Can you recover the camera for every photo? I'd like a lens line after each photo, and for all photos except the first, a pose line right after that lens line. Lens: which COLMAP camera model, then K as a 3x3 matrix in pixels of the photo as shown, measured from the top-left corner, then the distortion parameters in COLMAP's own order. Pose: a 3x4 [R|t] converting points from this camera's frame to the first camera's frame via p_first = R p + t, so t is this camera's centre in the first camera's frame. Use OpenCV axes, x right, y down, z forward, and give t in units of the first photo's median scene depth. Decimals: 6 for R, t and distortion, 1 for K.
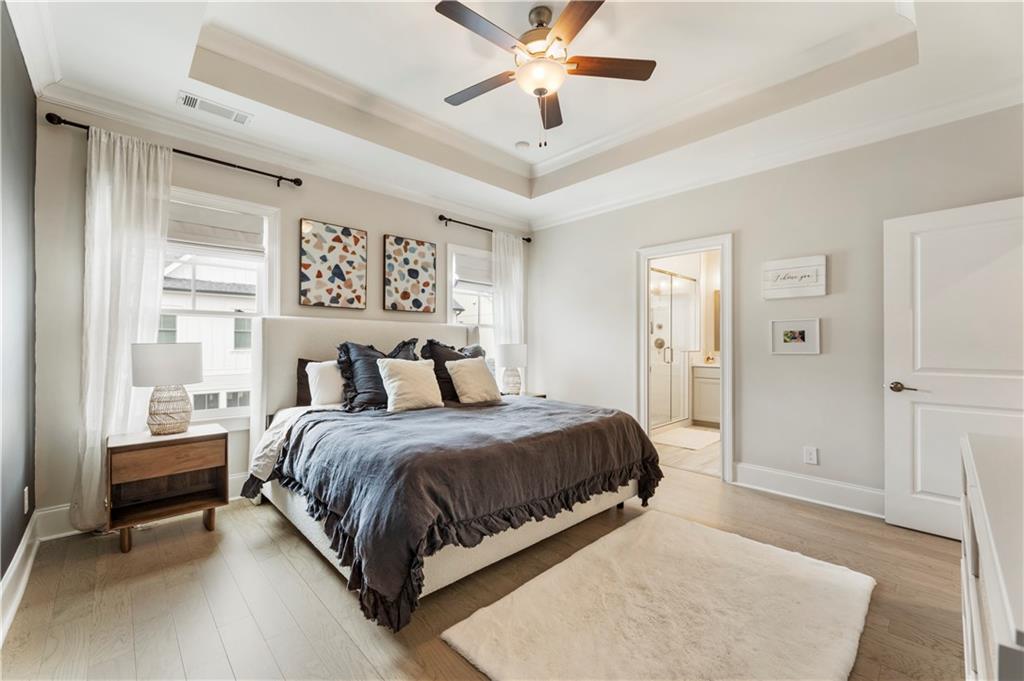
lens RADIAL K [[416.8, 0, 507.0], [0, 416.8, 342.1], [0, 0, 1]] dist [0.003474, 0.000472]
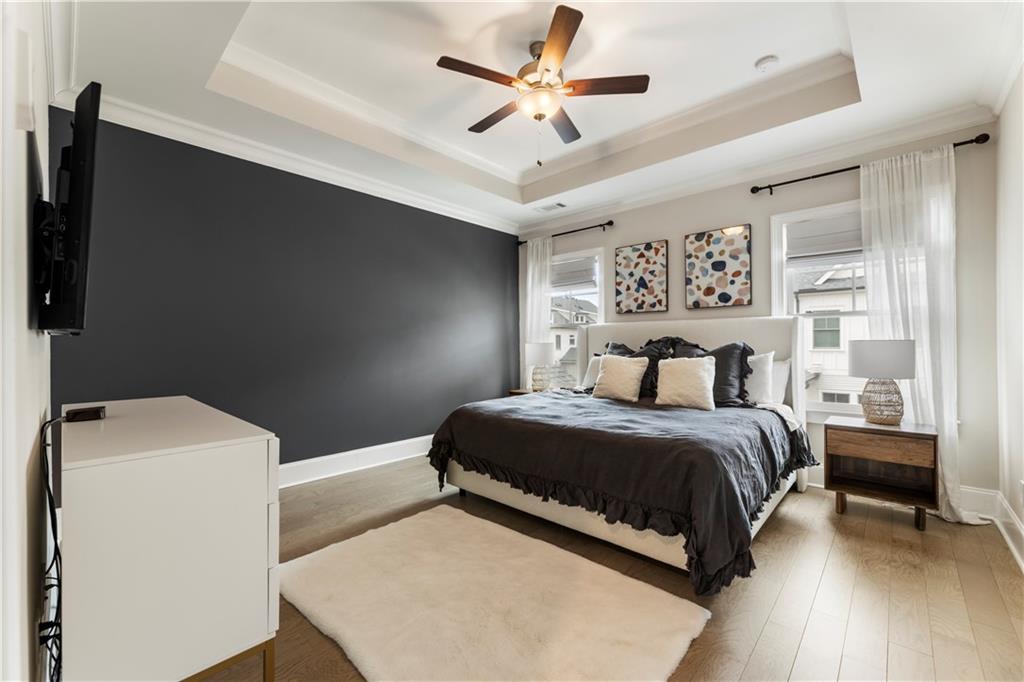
lens RADIAL K [[416.8, 0, 504.9], [0, 416.8, 340.4], [0, 0, 1]] dist [0.003474, 0.000472]
pose [[0.051123, -0.012454, -0.998615, 0.739779], [0.009664, 0.999882, -0.011975, 0.007820], [0.998646, -0.009038, 0.051237, 0.524827]]
